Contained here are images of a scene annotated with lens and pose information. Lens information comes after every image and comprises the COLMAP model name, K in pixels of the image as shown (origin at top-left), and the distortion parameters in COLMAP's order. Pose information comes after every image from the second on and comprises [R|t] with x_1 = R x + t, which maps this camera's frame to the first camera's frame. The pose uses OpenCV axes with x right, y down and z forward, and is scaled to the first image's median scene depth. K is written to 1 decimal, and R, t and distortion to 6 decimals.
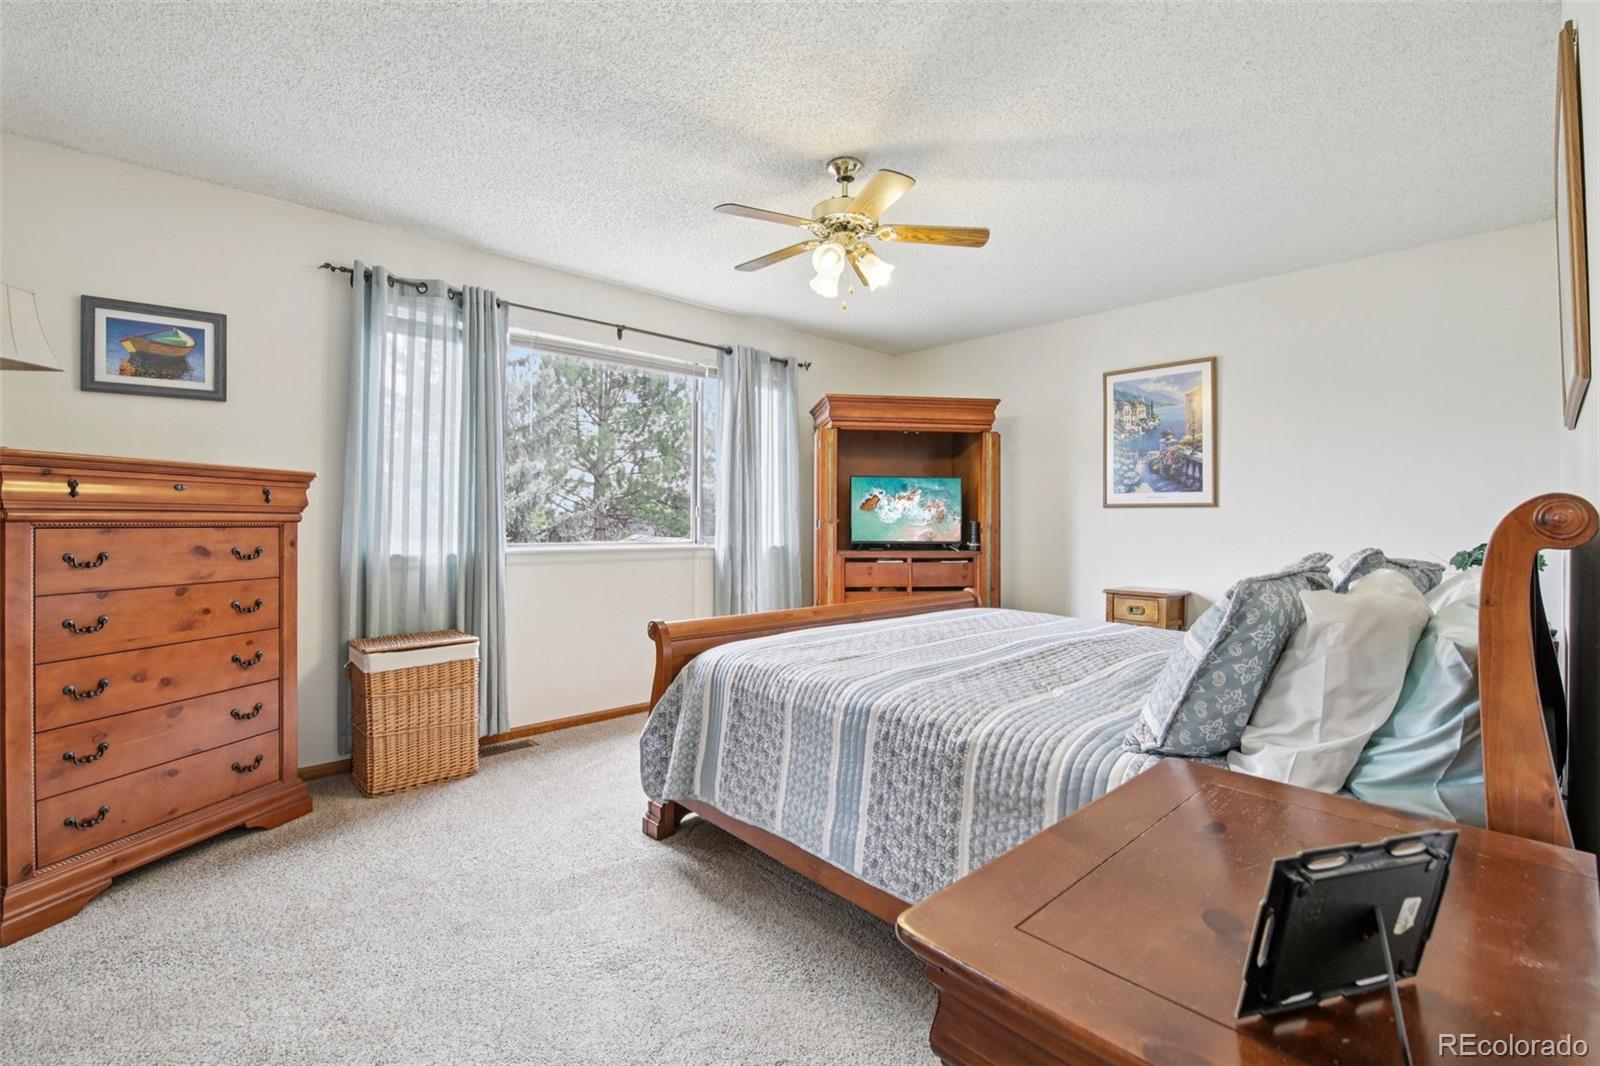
lens RADIAL K [[698.1, 0, 798.4], [0, 698.1, 525.6], [0, 0, 1]] dist [-0.004577, -0.007944]
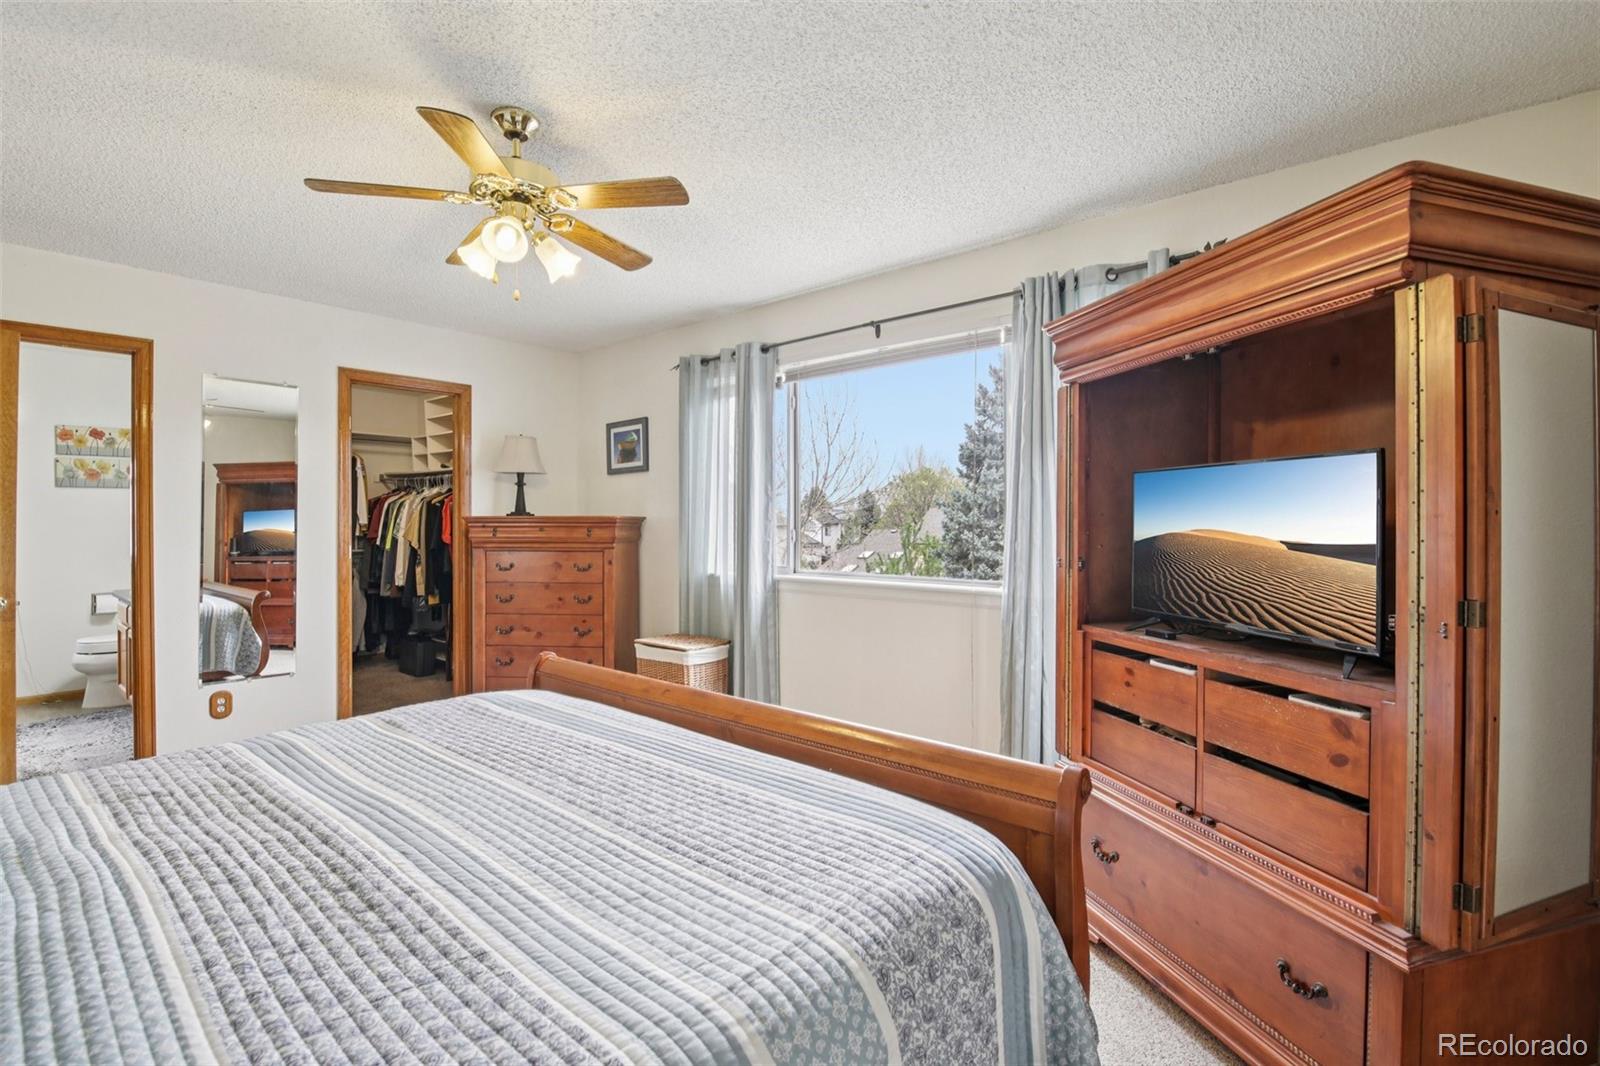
lens RADIAL K [[698.1, 0, 798.4], [0, 698.1, 525.6], [0, 0, 1]] dist [-0.004577, -0.007944]
pose [[0.140507, 0.002146, -0.990077, 0.900510], [-0.000249, 0.999998, 0.002132, -0.061349], [0.990080, -0.000053, 0.140507, 1.227986]]
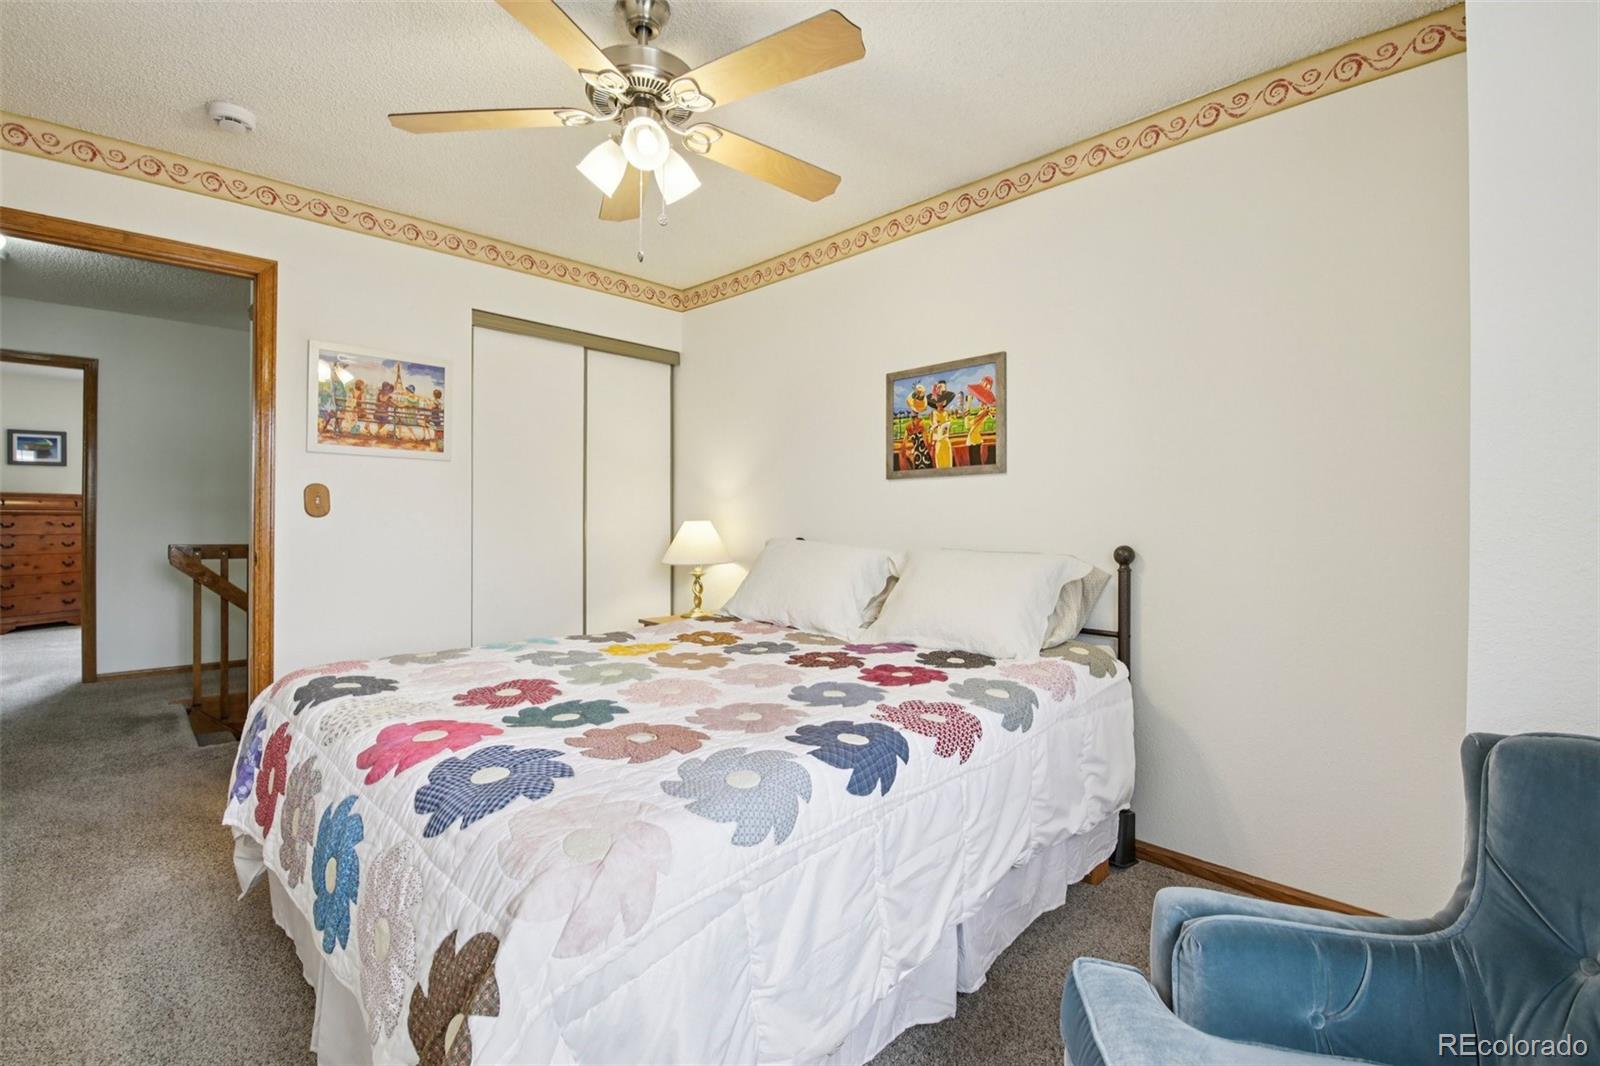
lens RADIAL K [[698.1, 0, 798.4], [0, 698.1, 525.6], [0, 0, 1]] dist [-0.004577, -0.007944]
pose [[0.999474, 0.001957, 0.032379, 1.941428], [-0.002190, 0.999972, 0.007165, 0.016706], [-0.032364, -0.007232, 0.999450, -1.757301]]
